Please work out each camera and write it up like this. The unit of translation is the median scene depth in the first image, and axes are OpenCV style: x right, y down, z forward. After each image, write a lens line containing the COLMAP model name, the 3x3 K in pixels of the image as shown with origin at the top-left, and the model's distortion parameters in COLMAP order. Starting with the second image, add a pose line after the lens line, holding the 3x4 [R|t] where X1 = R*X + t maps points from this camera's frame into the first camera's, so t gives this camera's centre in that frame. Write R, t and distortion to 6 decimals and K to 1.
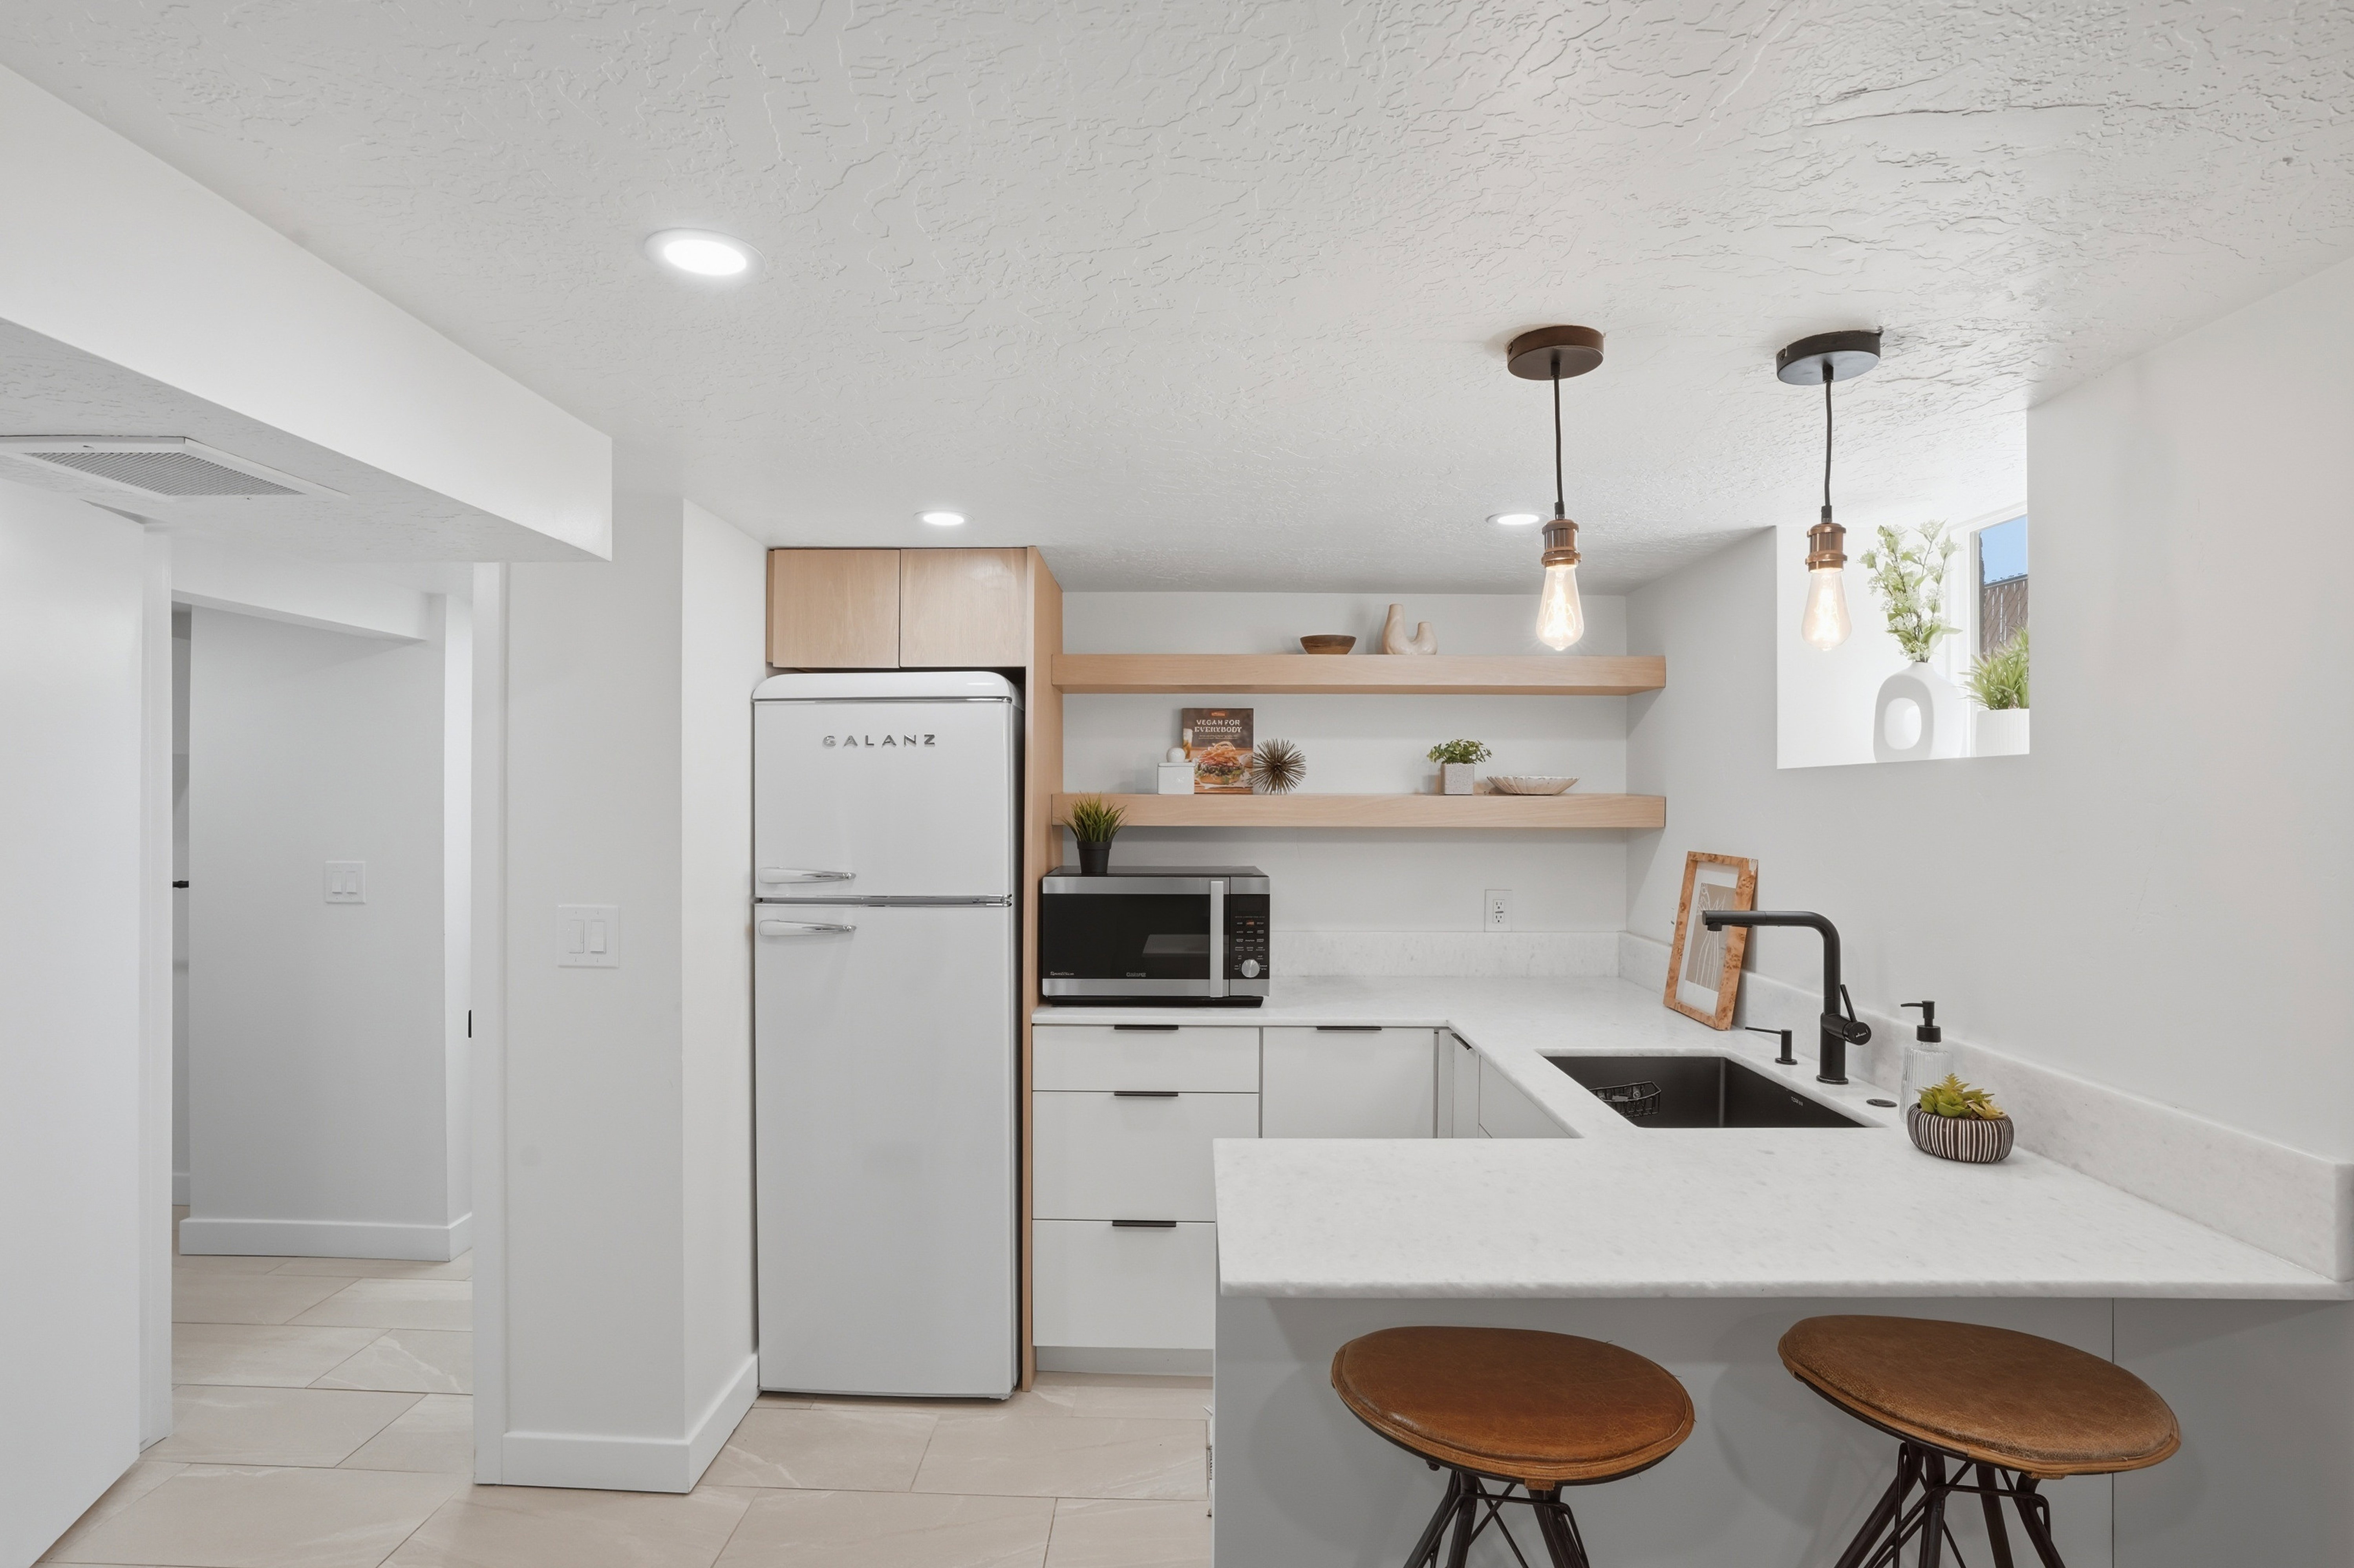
lens RADIAL K [[1121.6, 0, 1169.6], [0, 1121.6, 780.6], [0, 0, 1]] dist [-0.043908, 0.006745]
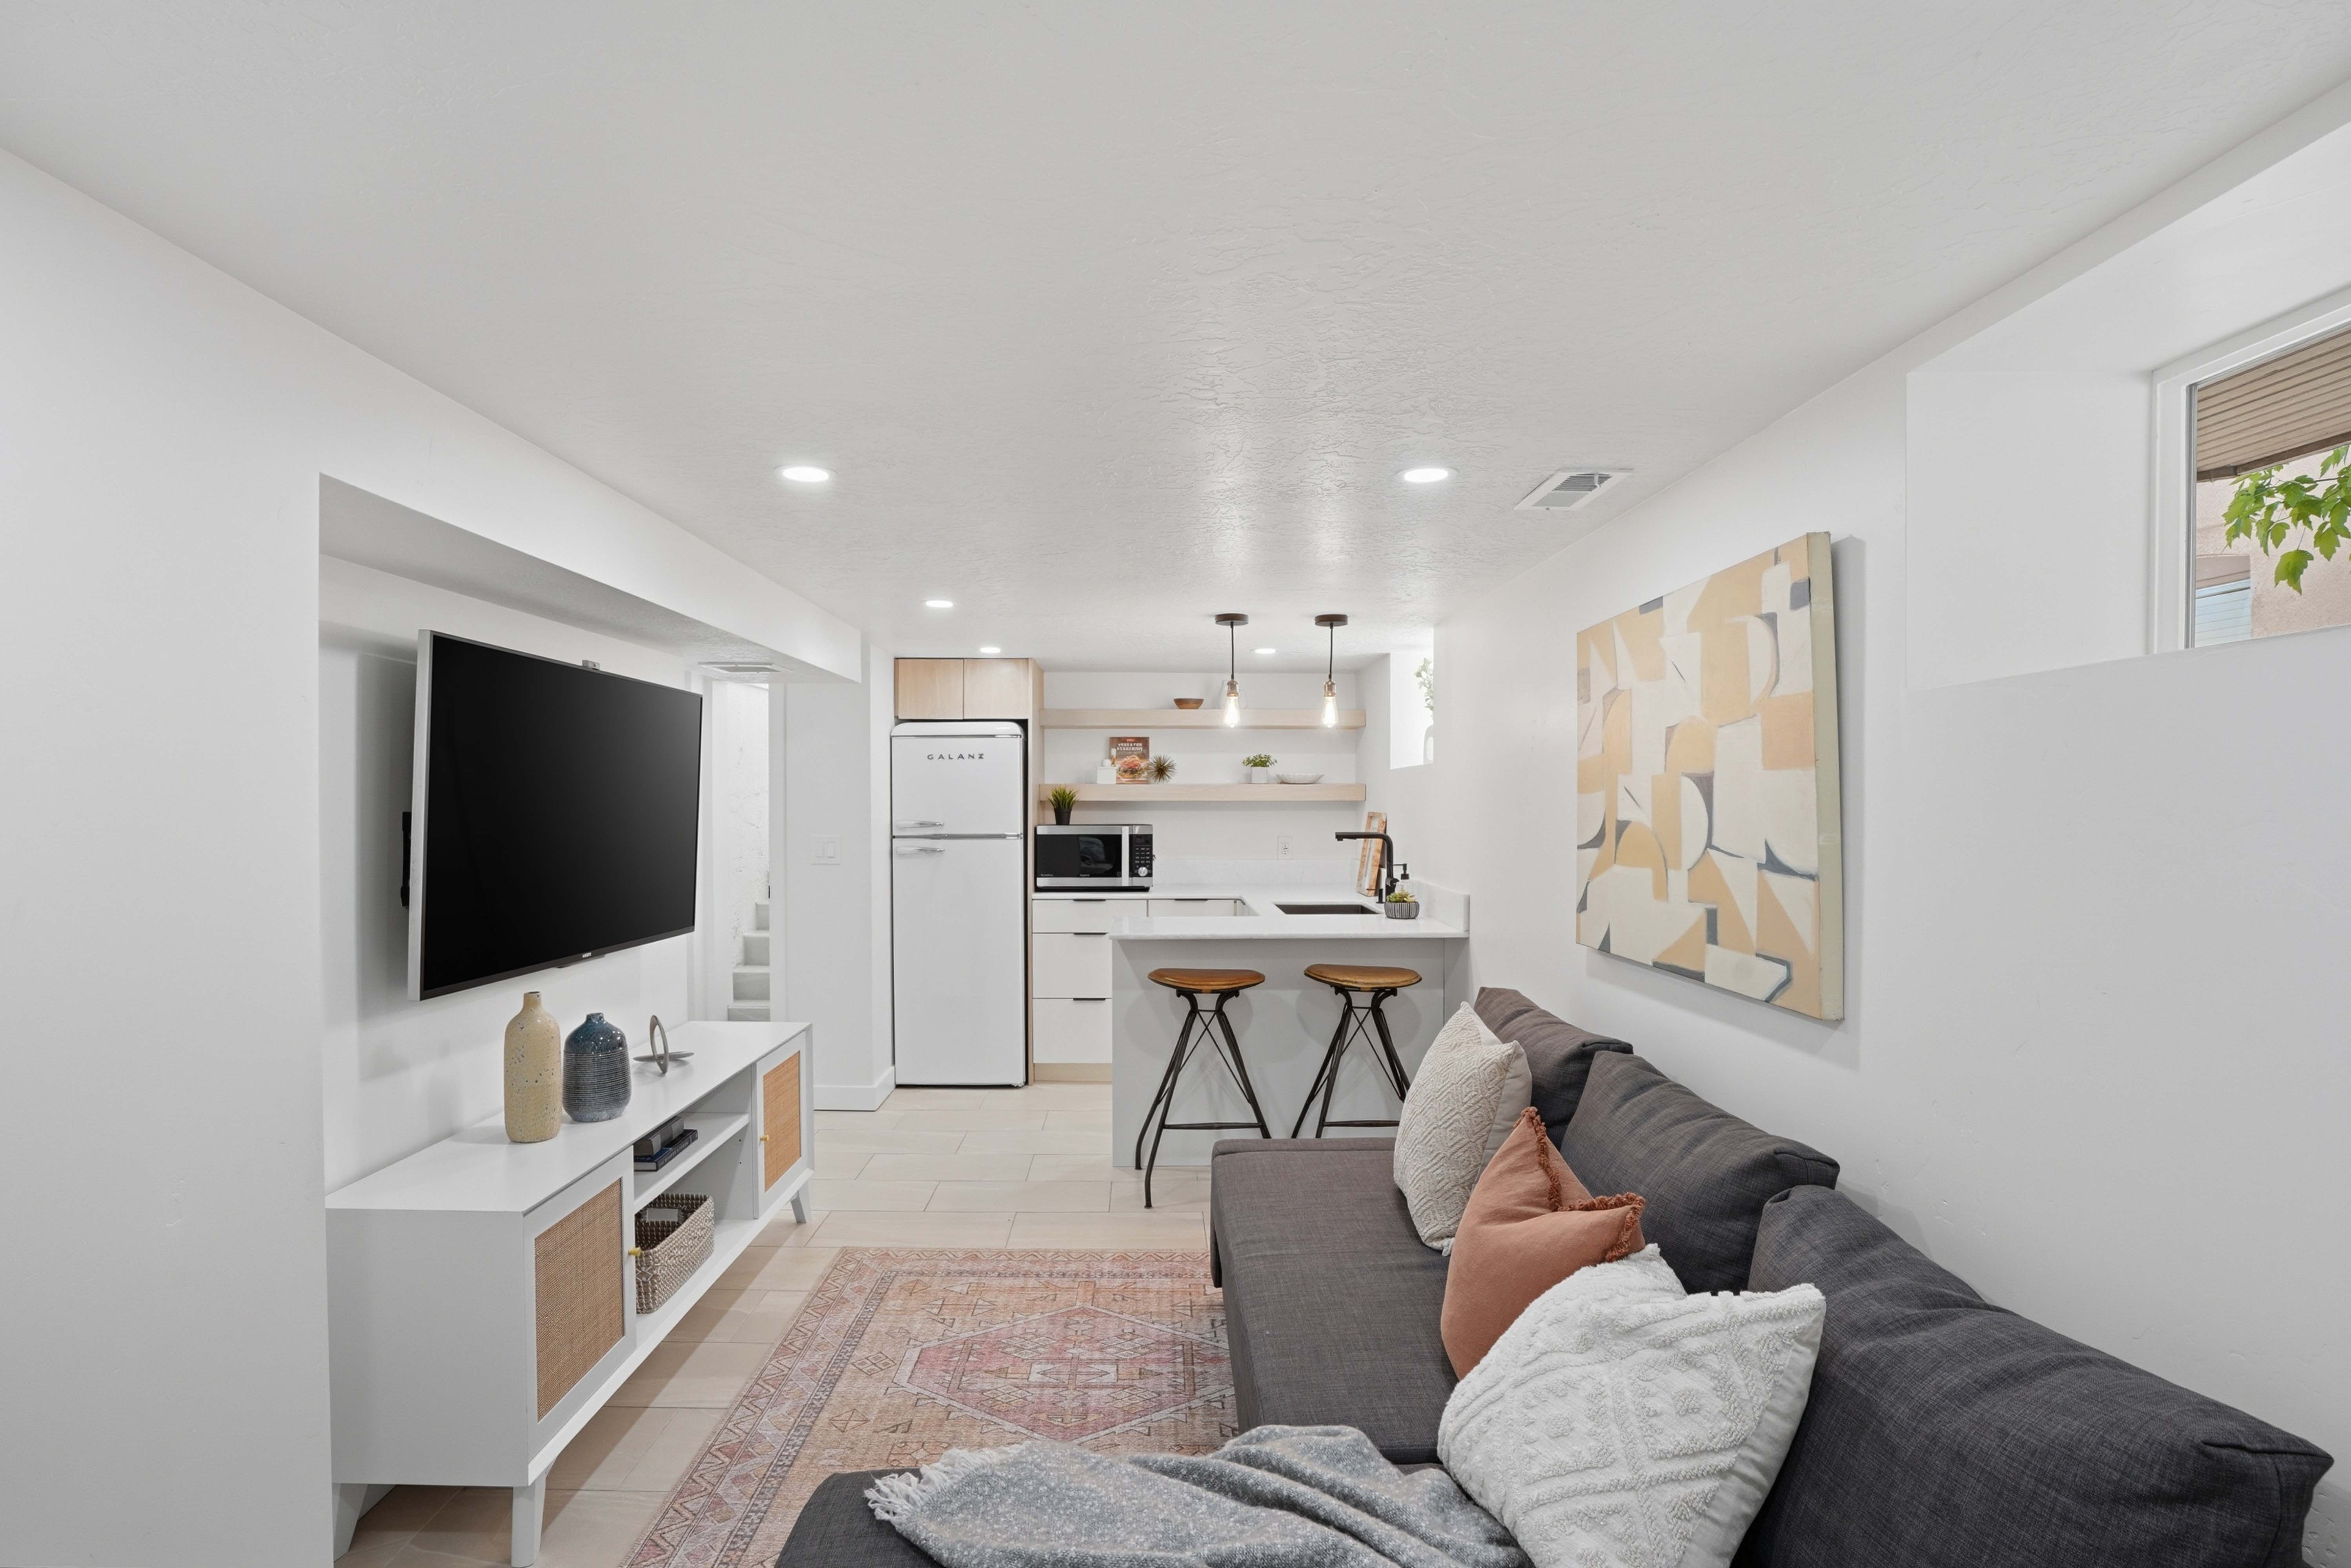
lens RADIAL K [[1120.1, 0, 1176.5], [0, 1120.1, 789.7], [0, 0, 1]] dist [-0.043908, 0.006745]
pose [[0.998968, -0.003708, 0.045263, 0.042978], [0.003527, 0.999985, 0.004074, 0.015801], [-0.045277, -0.003910, 0.998967, -0.962893]]
